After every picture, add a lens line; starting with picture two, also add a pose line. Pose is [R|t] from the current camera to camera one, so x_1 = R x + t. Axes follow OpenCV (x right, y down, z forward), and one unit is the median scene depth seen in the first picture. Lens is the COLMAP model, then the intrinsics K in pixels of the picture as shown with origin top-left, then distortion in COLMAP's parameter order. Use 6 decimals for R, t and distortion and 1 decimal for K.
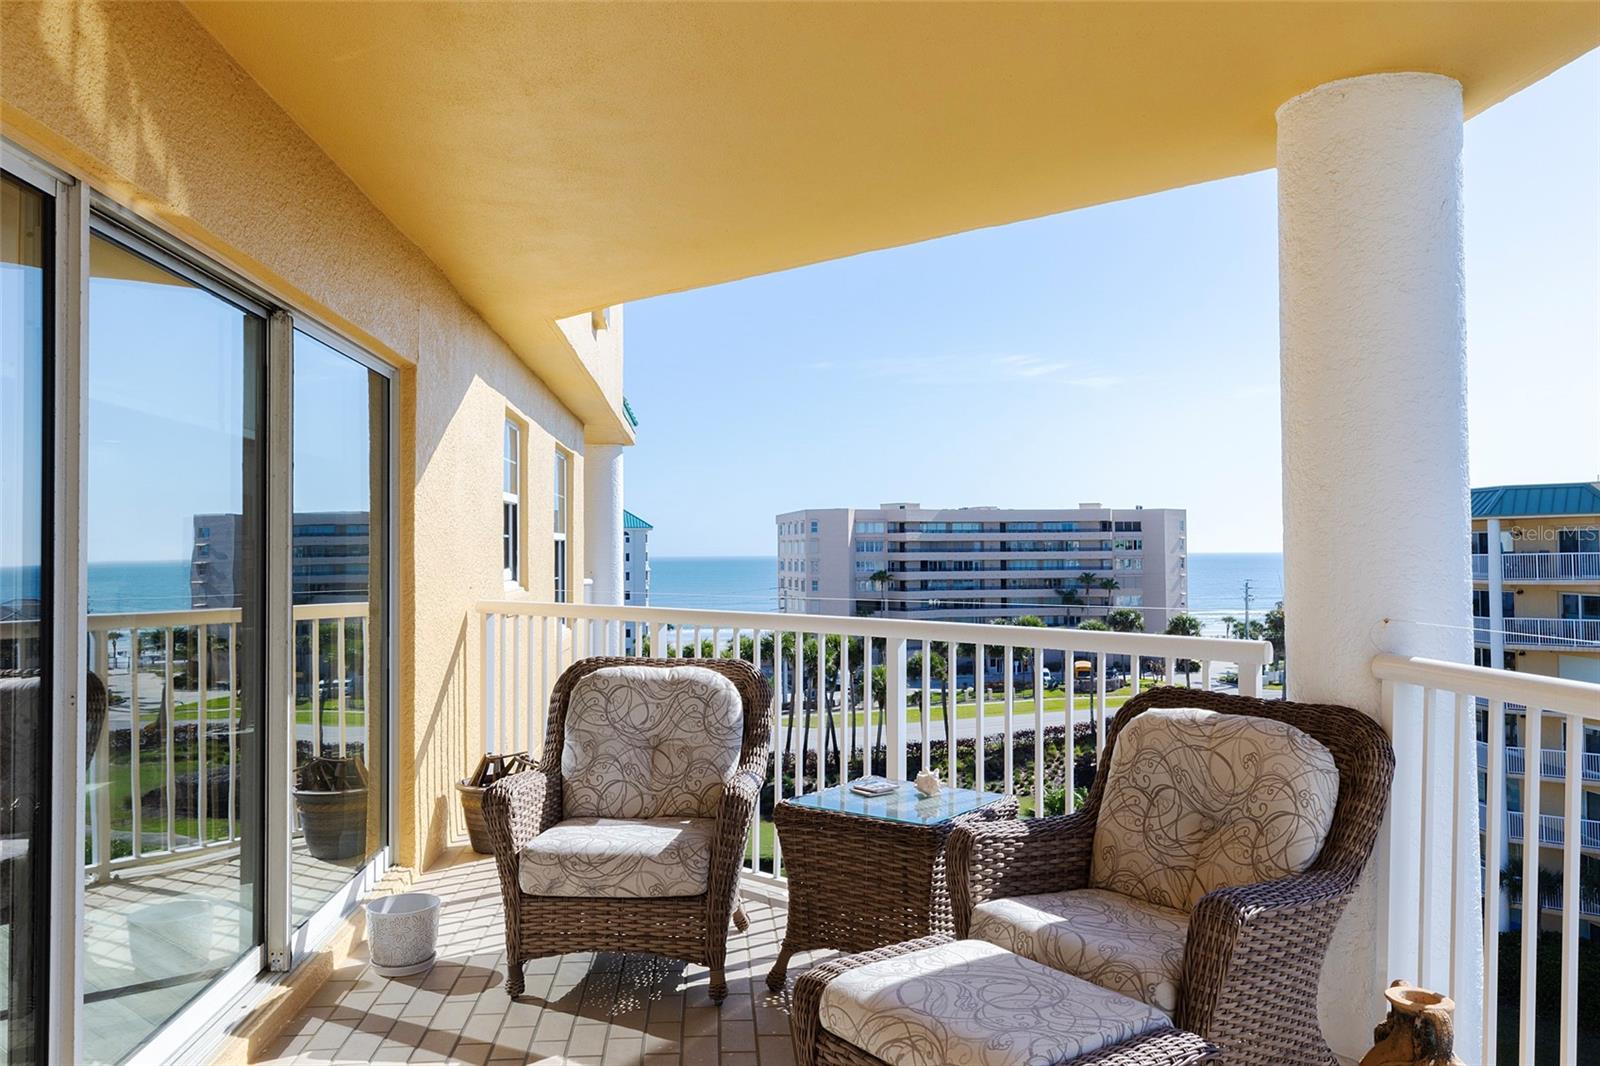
lens RADIAL K [[1129.7, 0, 802.1], [0, 1129.7, 566.8], [0, 0, 1]] dist [0.022667, -0.014579]
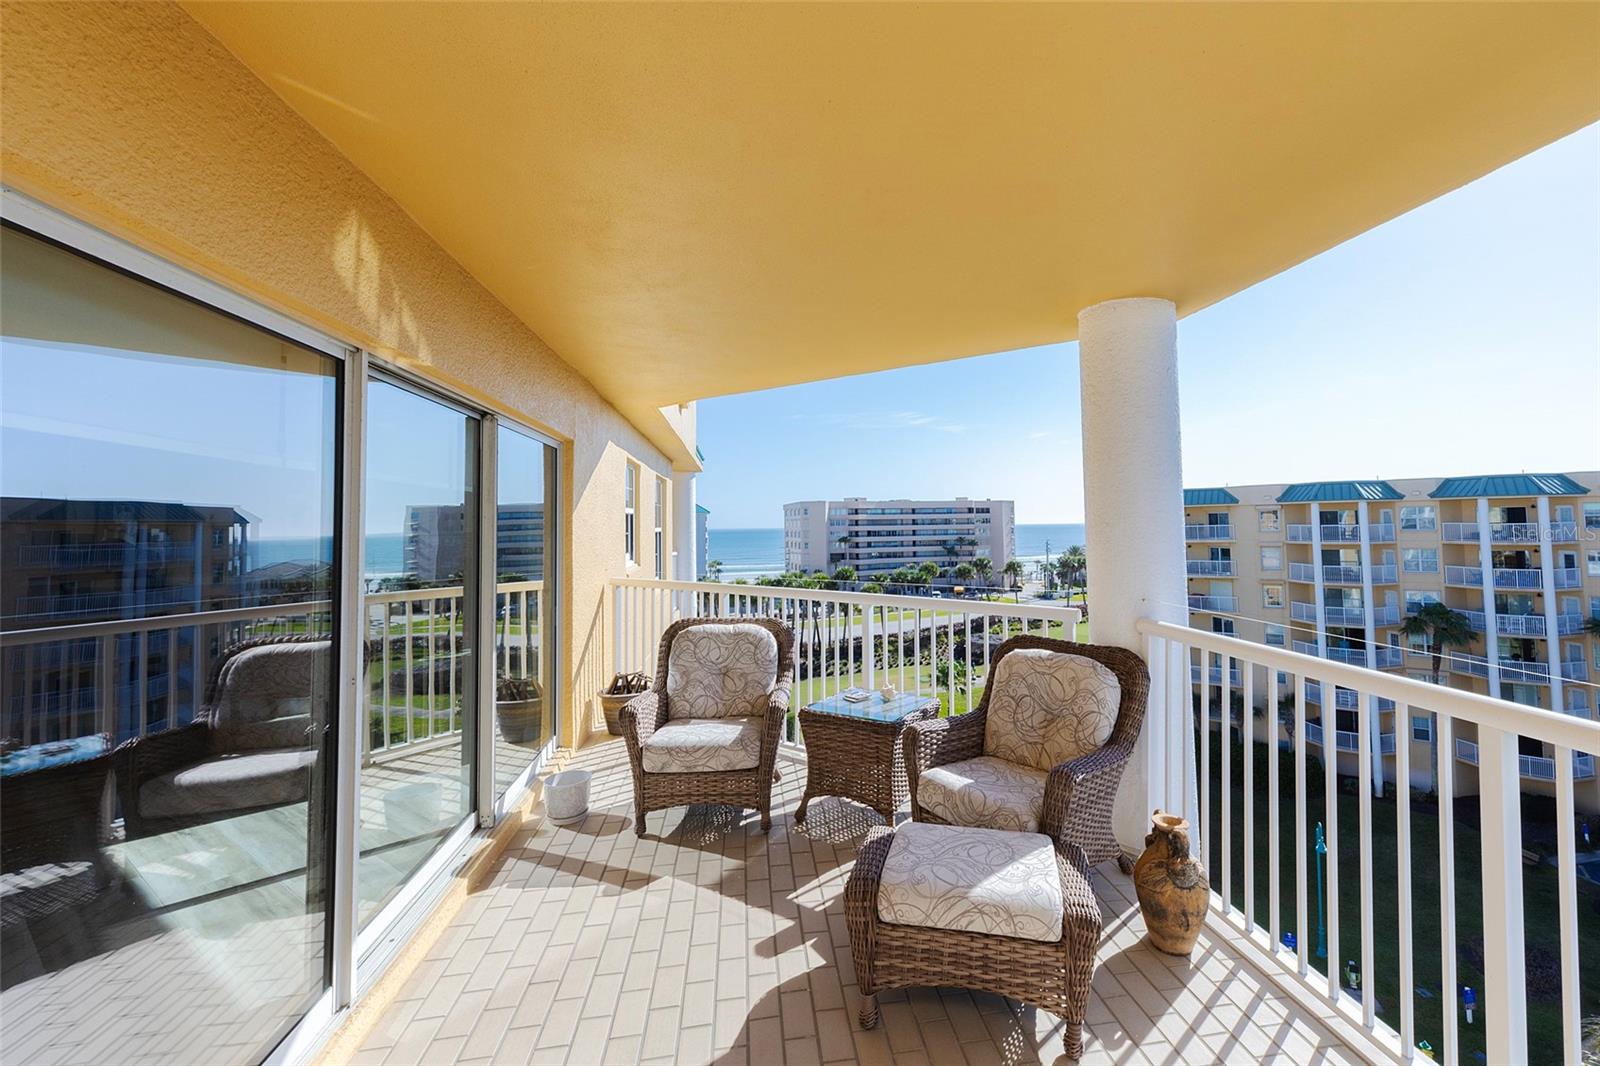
lens RADIAL K [[650.5, 0, 870.8], [0, 650.5, 519.8], [0, 0, 1]] dist [0.010105, 0.000395]
pose [[0.993800, -0.006340, 0.111000, -0.020766], [0.008619, 0.999762, -0.020065, -0.046616], [-0.110847, 0.020897, 0.993618, 0.015871]]
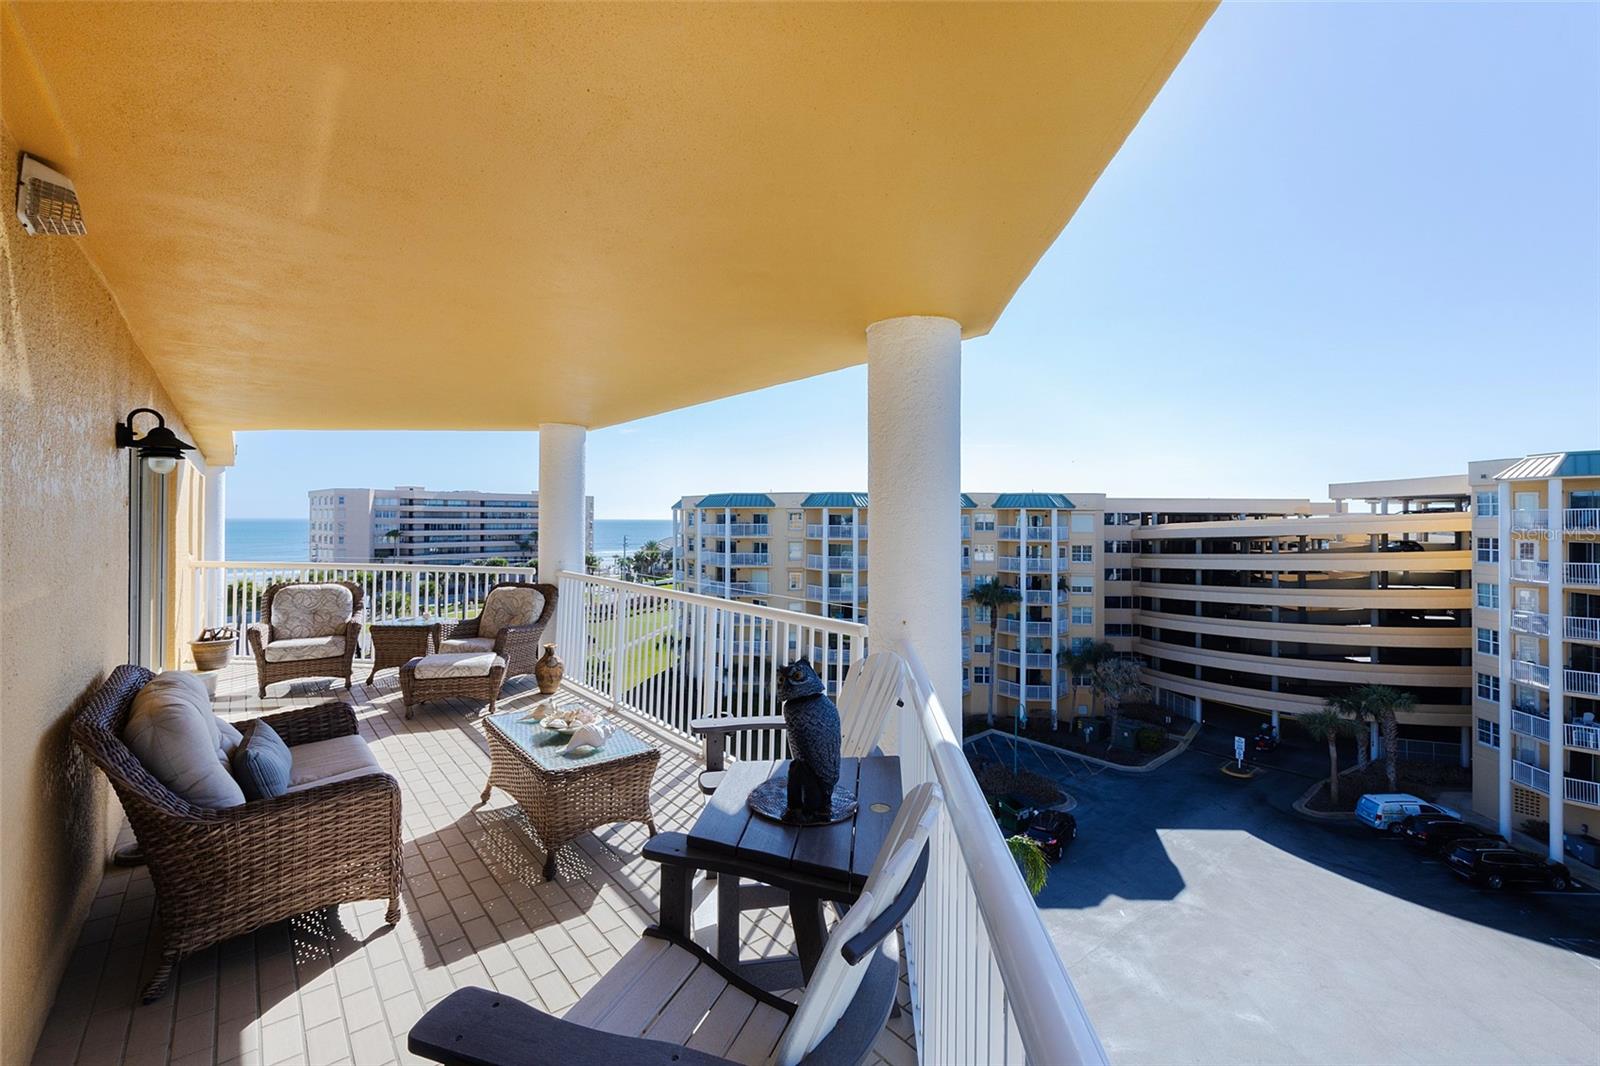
lens RADIAL K [[650.5, 0, 802.1], [0, 650.5, 517.8], [0, 0, 1]] dist [0.010105, 0.000395]
pose [[0.808471, 0.013033, 0.588392, -0.110528], [-0.005218, 0.999874, -0.014978, -0.058765], [-0.588513, 0.009039, 0.808437, -1.027383]]
